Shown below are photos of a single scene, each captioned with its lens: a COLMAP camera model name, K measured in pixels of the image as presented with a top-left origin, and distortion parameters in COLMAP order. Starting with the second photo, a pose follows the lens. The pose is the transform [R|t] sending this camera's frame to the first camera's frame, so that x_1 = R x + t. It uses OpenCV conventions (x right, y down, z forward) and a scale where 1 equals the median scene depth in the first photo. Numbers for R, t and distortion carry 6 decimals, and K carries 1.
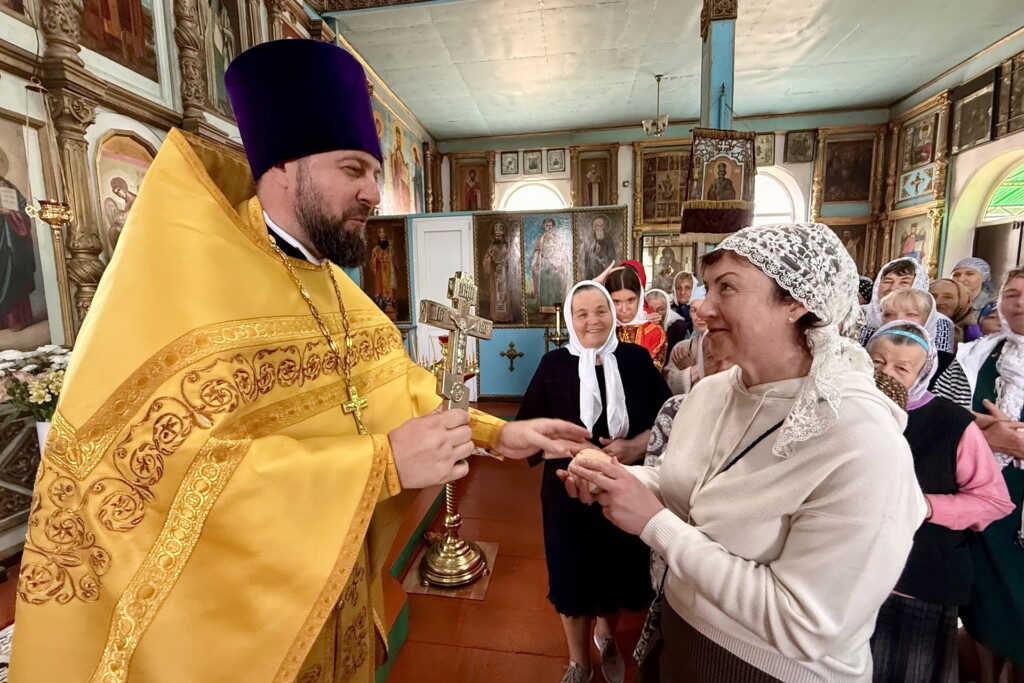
lens RADIAL K [[433.7, 0, 512.0], [0, 433.7, 341.5], [0, 0, 1]] dist [0.000191, -0.000007]
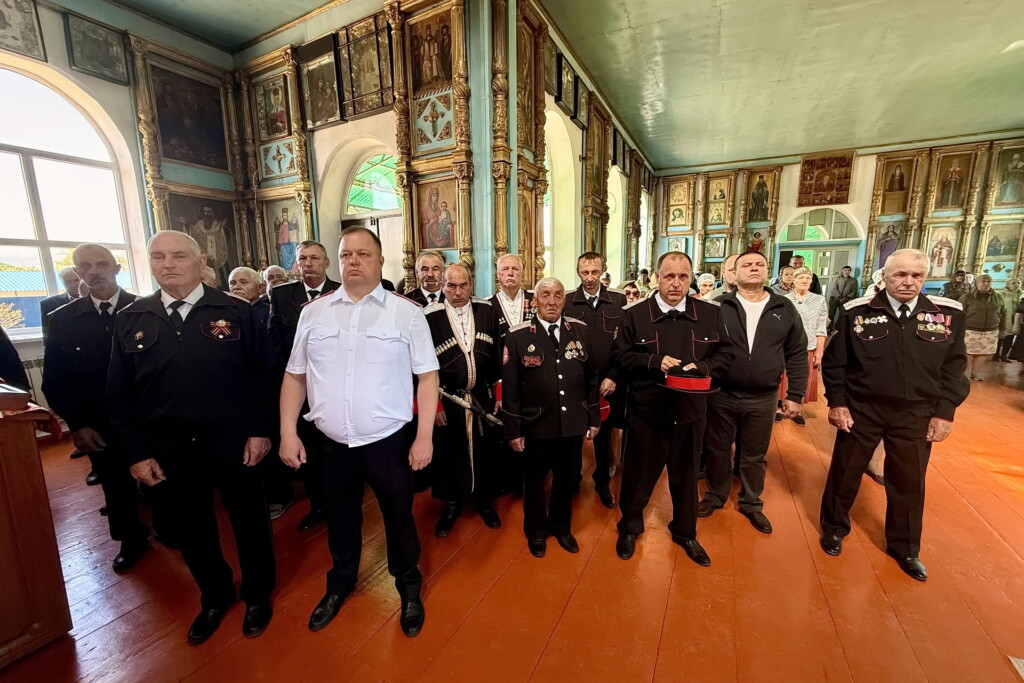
lens RADIAL K [[407.0, 0, 512.0], [0, 407.0, 341.5], [0, 0, 1]] dist [0.000097, 0.000055]
pose [[0.336602, -0.136531, 0.931696, 0.318590], [0.115784, 0.987926, 0.102940, -0.049907], [-0.934502, 0.073225, 0.348346, 0.346088]]
